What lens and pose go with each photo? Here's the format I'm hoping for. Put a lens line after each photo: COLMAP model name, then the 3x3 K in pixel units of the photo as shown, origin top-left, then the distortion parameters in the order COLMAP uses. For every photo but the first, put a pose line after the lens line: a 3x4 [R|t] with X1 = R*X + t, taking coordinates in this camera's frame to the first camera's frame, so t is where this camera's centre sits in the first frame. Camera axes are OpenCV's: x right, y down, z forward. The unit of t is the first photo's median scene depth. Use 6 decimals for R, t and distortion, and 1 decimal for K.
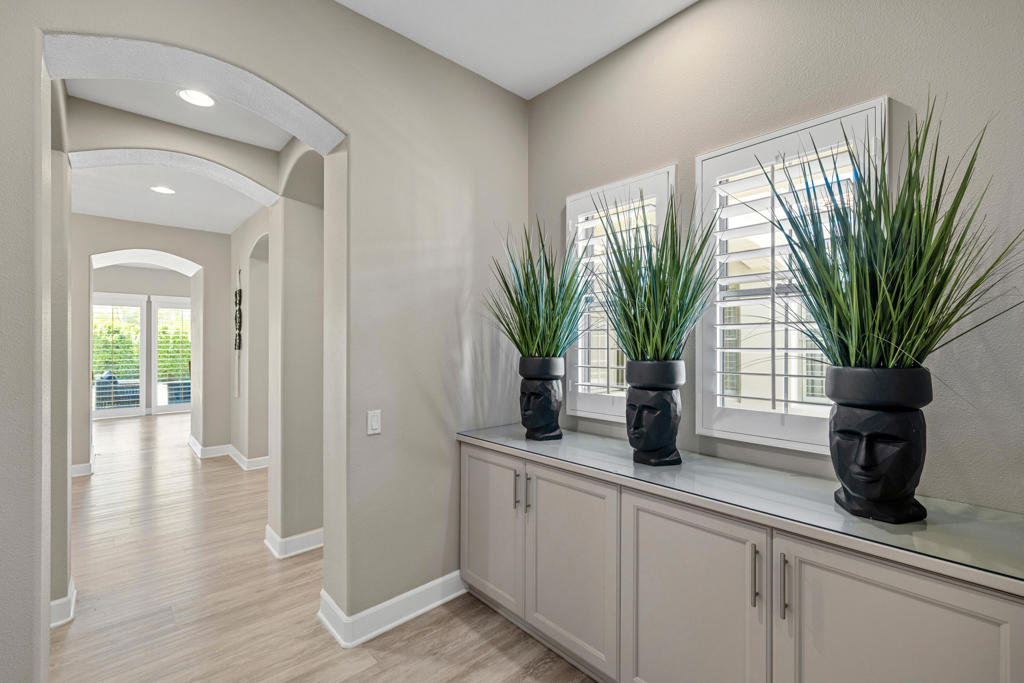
lens RADIAL K [[441.3, 0, 506.0], [0, 441.3, 348.1], [0, 0, 1]] dist [0.001309, 0.000389]
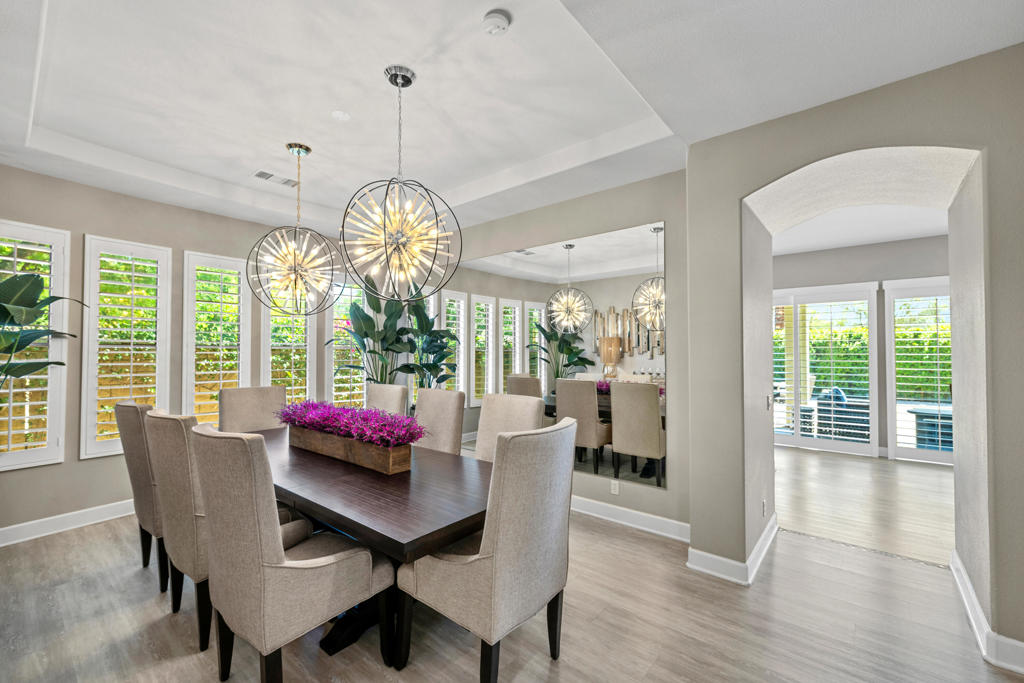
lens RADIAL K [[441.3, 0, 506.0], [0, 441.3, 348.1], [0, 0, 1]] dist [0.001309, 0.000389]
pose [[0.145417, -0.017507, -0.989216, -0.214240], [-0.001855, 0.999837, -0.017968, -0.004888], [0.989369, 0.004448, 0.145361, 0.318903]]
